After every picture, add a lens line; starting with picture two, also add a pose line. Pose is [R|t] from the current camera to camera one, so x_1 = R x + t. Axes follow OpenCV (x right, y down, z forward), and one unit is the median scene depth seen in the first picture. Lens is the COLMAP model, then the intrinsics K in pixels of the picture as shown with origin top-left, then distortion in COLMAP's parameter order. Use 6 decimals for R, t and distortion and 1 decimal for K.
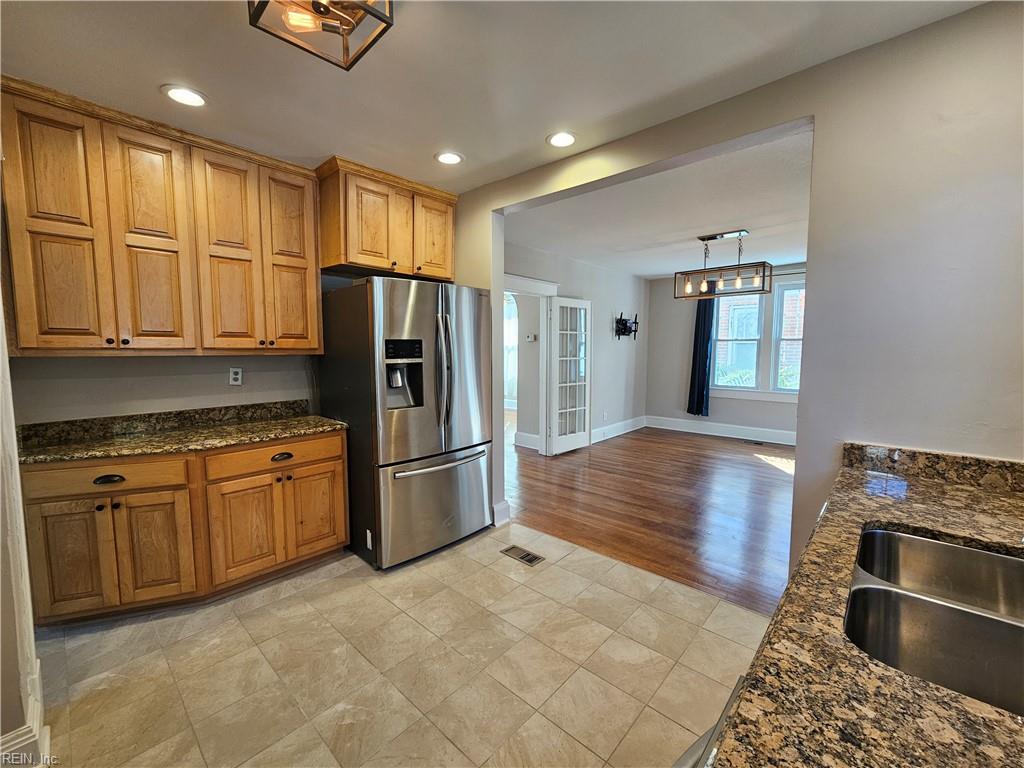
lens RADIAL K [[423.9, 0, 512.3], [0, 423.9, 383.4], [0, 0, 1]] dist [-0.000438, 0.000194]
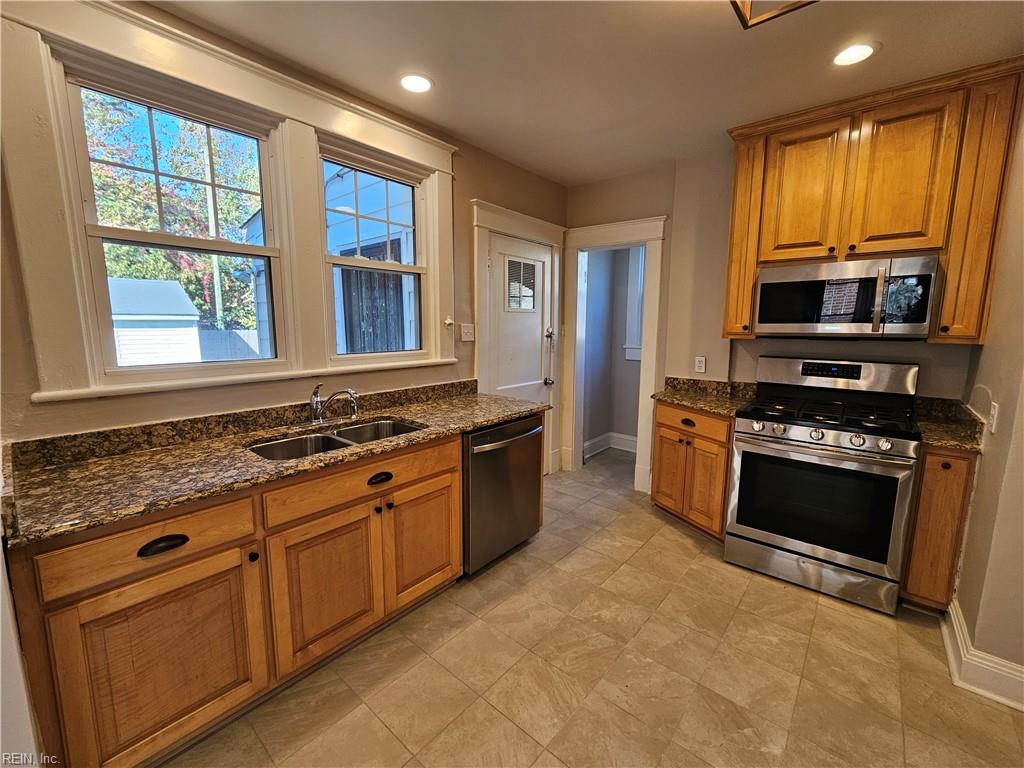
lens RADIAL K [[423.9, 0, 511.2], [0, 423.9, 382.6], [0, 0, 1]] dist [-0.000438, 0.000194]
pose [[-0.999209, -0.000020, -0.039767, 0.200783], [-0.008976, 0.974310, 0.225033, -0.180695], [0.038741, 0.225212, -0.973539, 2.055400]]
